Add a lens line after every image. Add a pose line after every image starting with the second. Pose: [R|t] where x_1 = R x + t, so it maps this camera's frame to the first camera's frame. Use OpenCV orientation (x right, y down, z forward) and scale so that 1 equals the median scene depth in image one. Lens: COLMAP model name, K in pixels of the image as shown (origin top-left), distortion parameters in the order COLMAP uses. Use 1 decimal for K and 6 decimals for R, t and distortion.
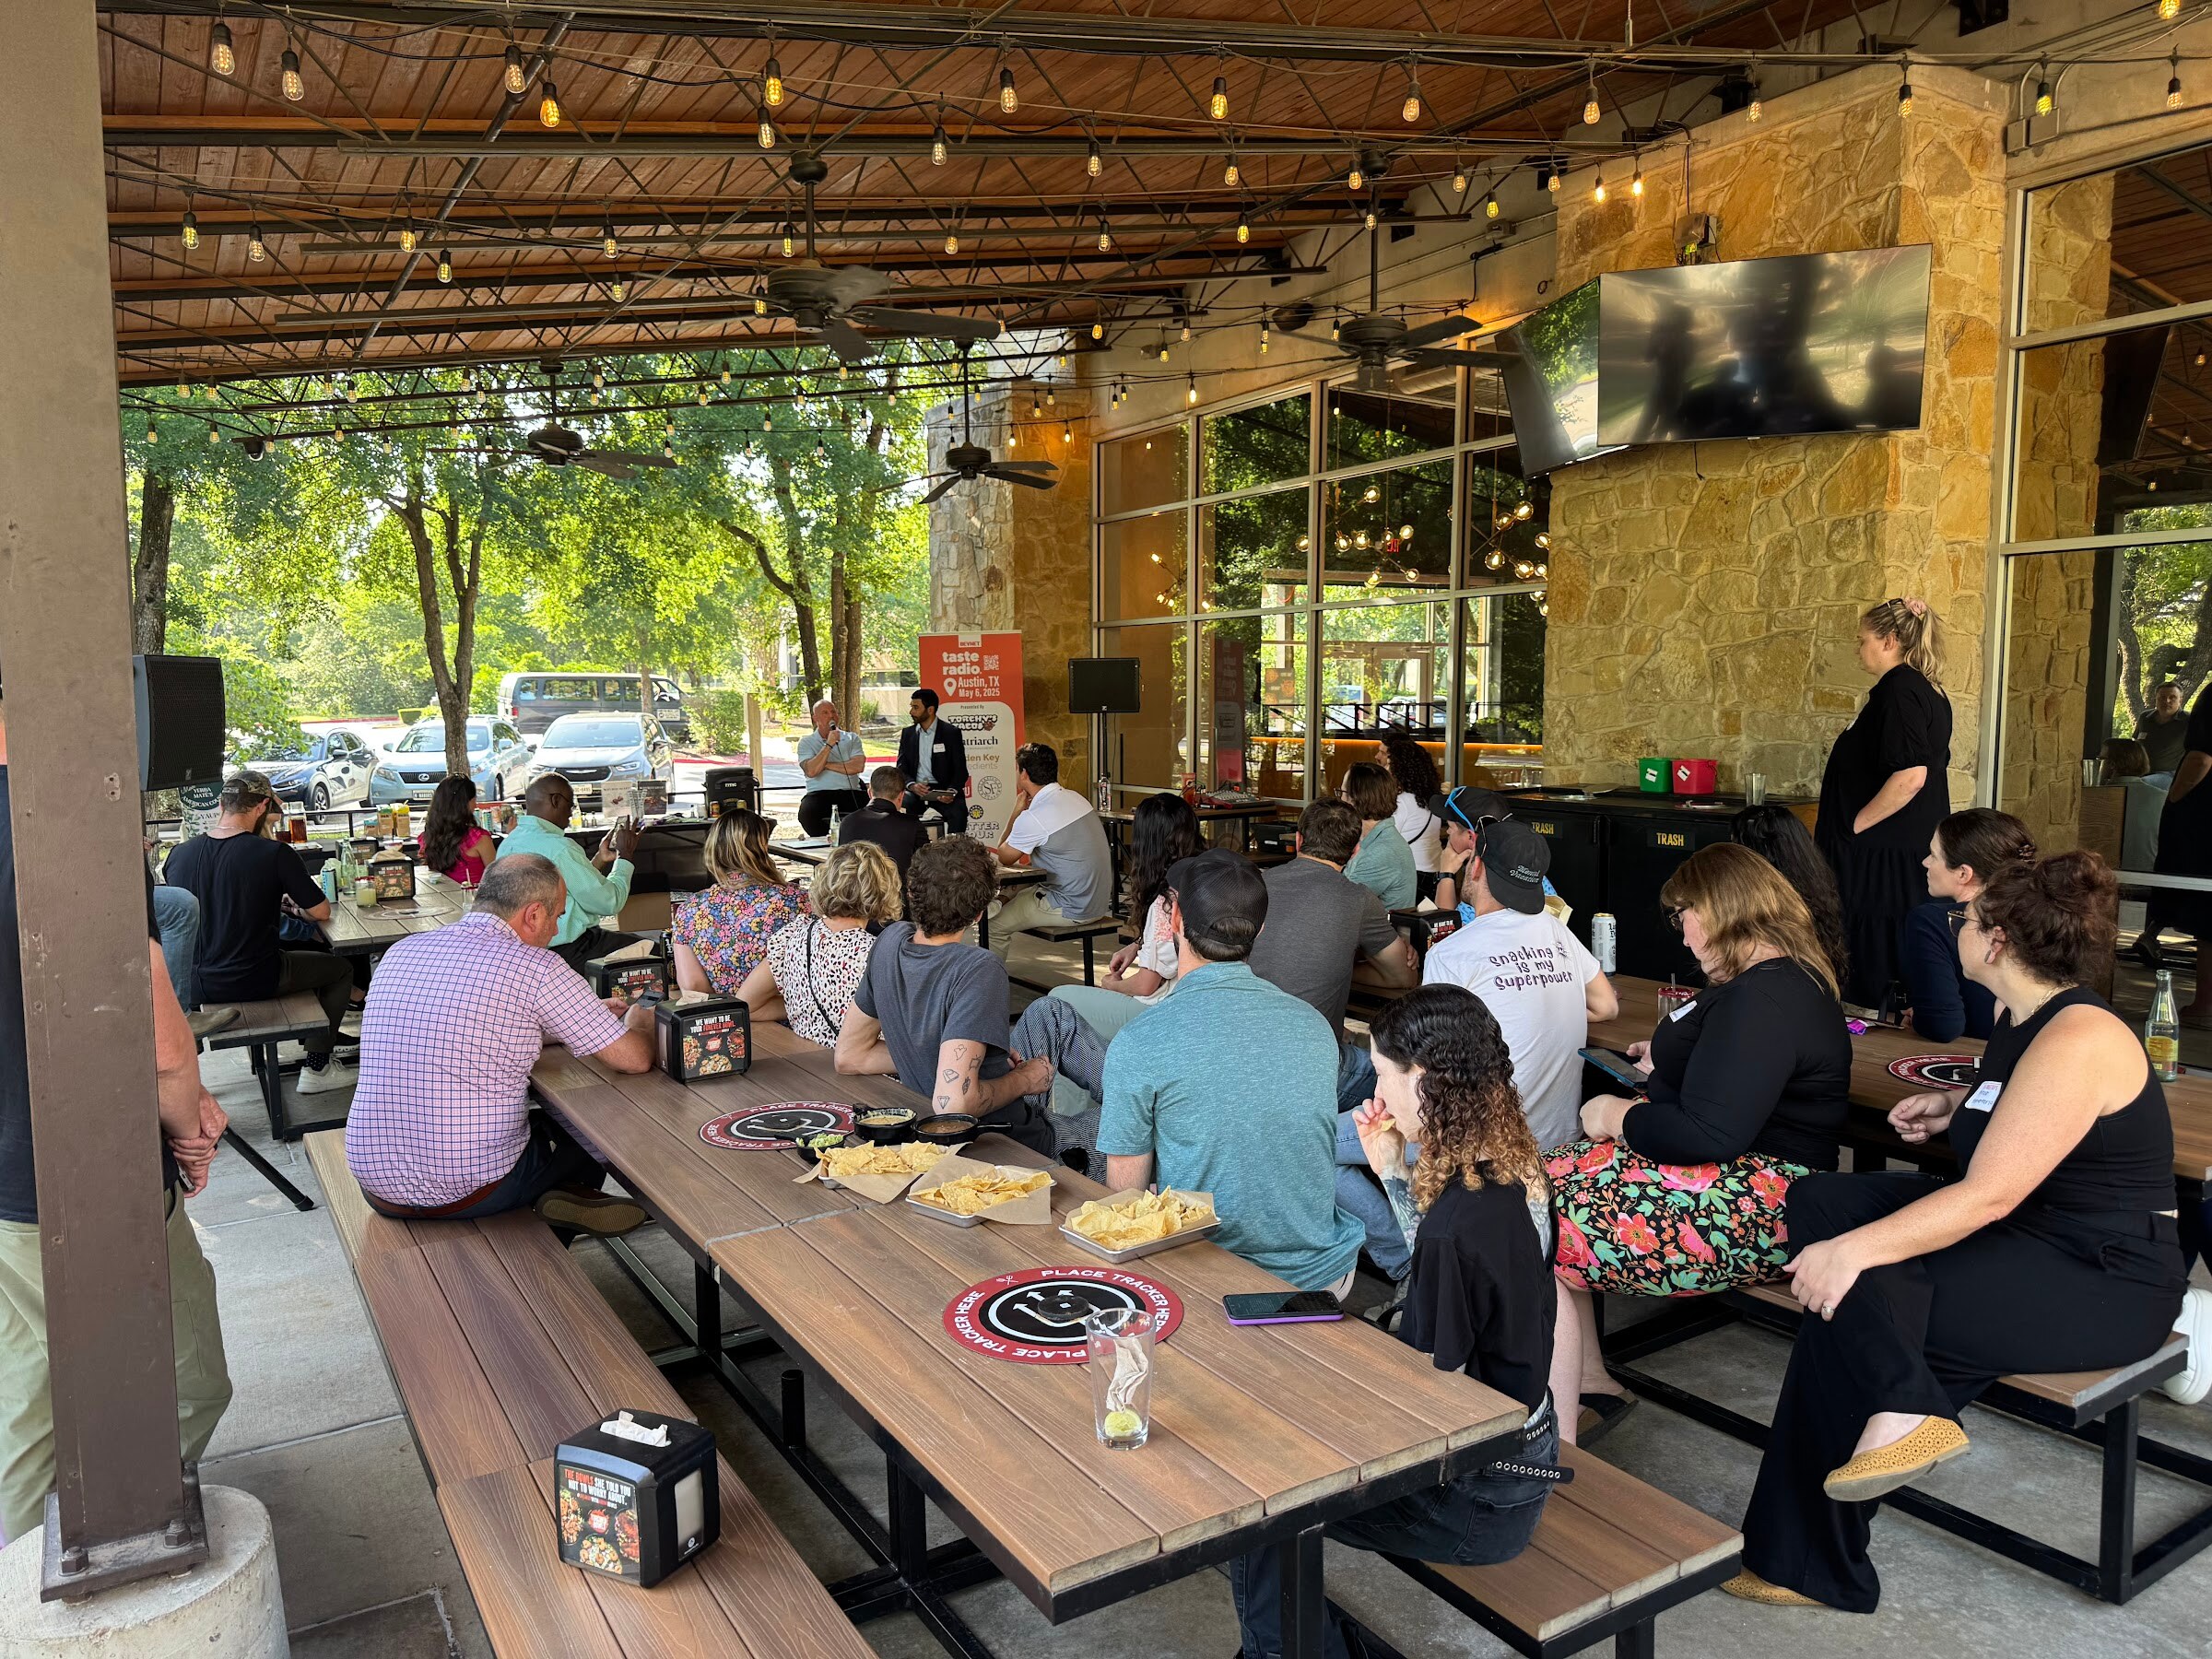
lens RADIAL K [[1385.6, 0, 1106.0], [0, 1385.6, 829.5], [0, 0, 1]] dist [0.030274, -0.000221]
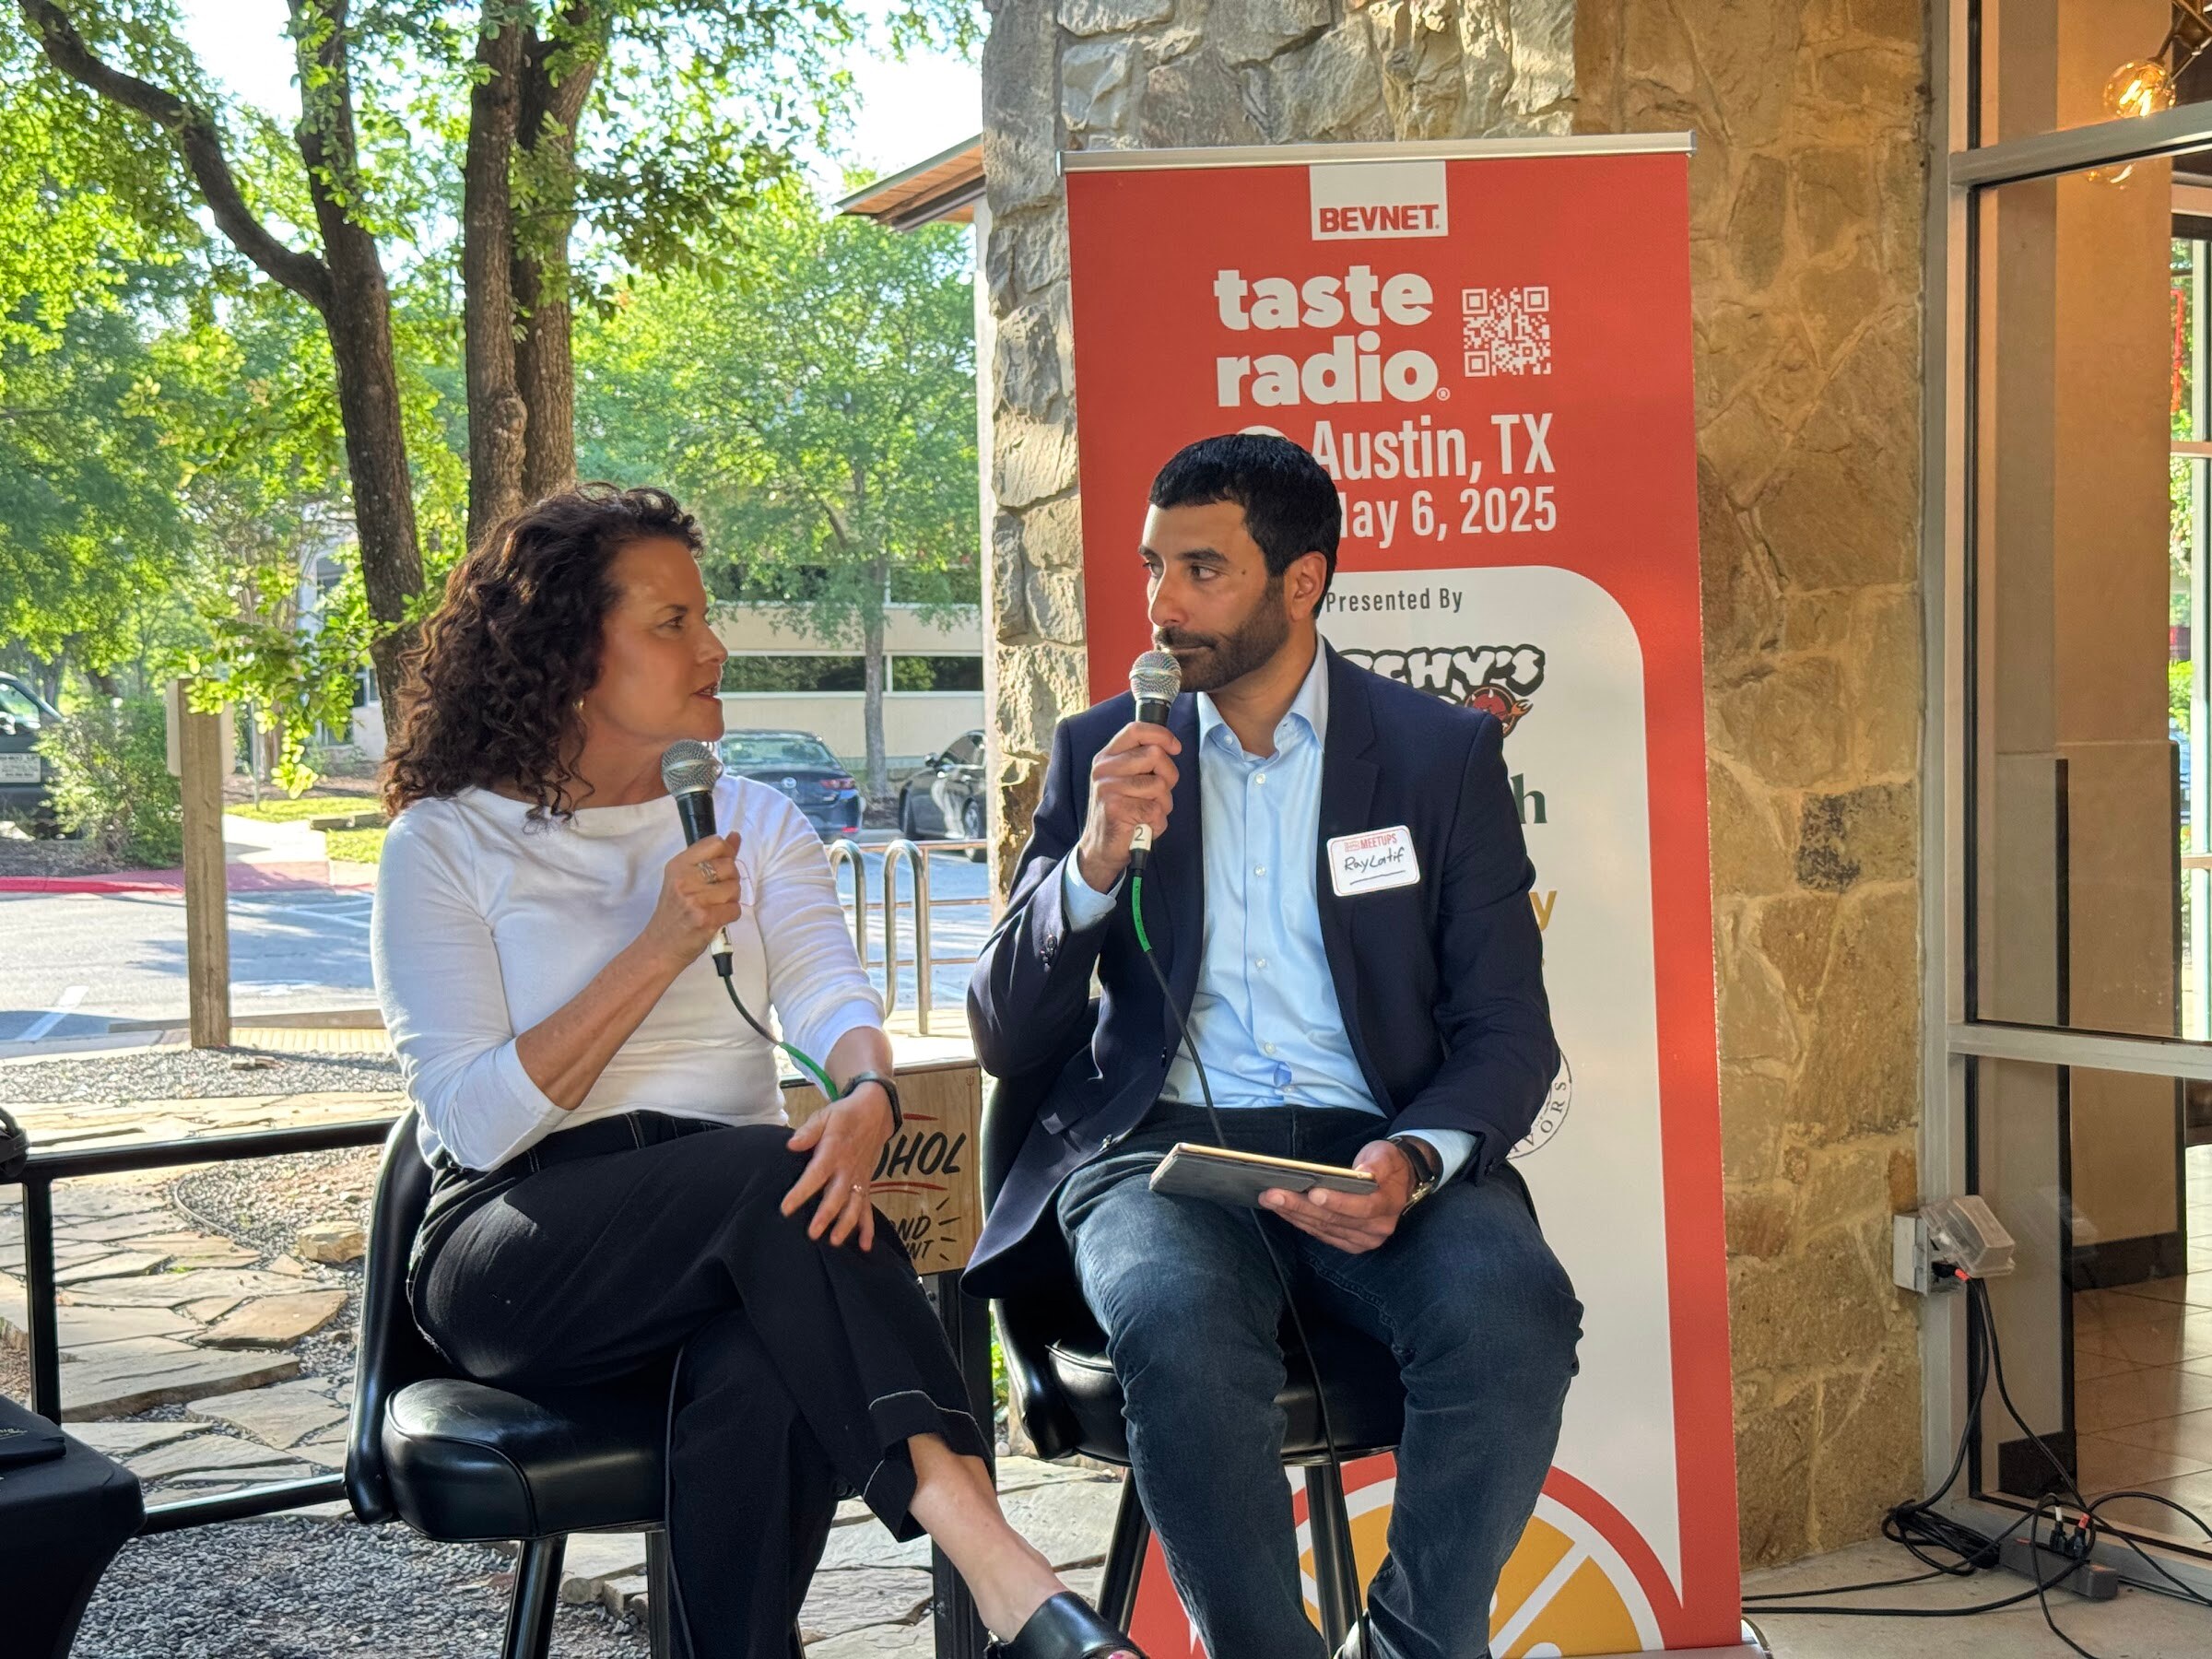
lens RADIAL K [[3033.4, 0, 1113.2], [0, 3033.4, 819.1], [0, 0, 1]] dist [0.121268, -0.192215]
pose [[0.999538, -0.010683, 0.028453, -0.089877], [0.012511, 0.997817, -0.064848, -0.025292], [-0.027698, 0.065174, 0.997489, 0.411360]]
